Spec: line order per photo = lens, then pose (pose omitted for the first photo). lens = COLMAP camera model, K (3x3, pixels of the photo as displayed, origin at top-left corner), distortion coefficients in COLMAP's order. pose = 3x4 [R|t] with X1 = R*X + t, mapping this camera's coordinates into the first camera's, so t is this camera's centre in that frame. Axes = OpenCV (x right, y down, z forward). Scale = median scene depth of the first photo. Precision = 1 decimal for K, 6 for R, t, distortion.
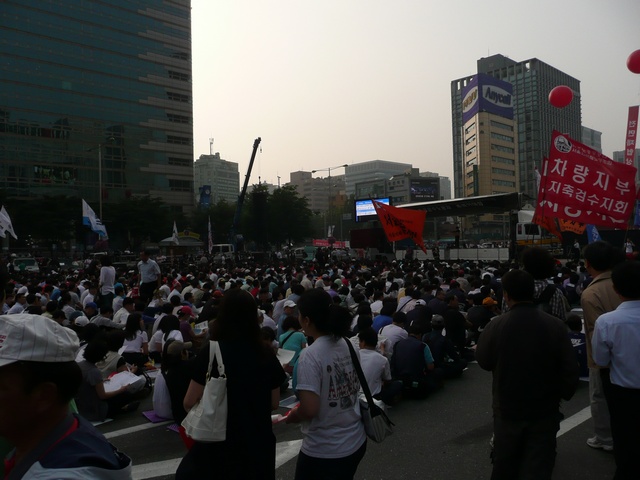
lens RADIAL K [[529.1, 0, 320.0], [0, 529.1, 240.0], [0, 0, 1]] dist [-0.029429, 0.009892]
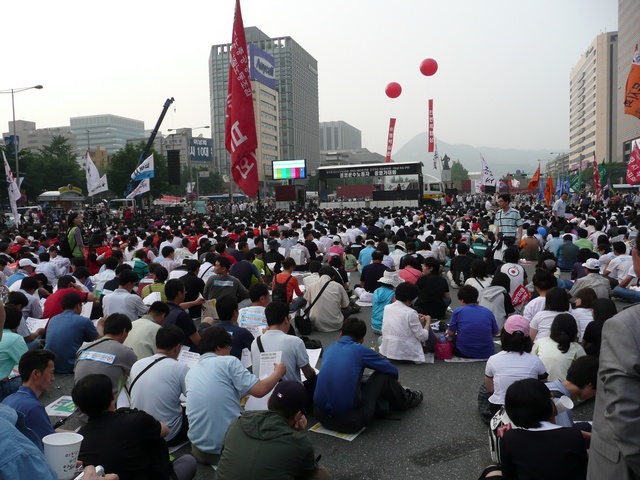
lens RADIAL K [[529.1, 0, 320.0], [0, 529.1, 240.0], [0, 0, 1]] dist [-0.029429, 0.009892]
pose [[0.849369, -0.040477, 0.526245, -0.212287], [-0.000132, 0.997039, 0.076903, 0.004353], [-0.527799, -0.065389, 0.846848, -0.032597]]
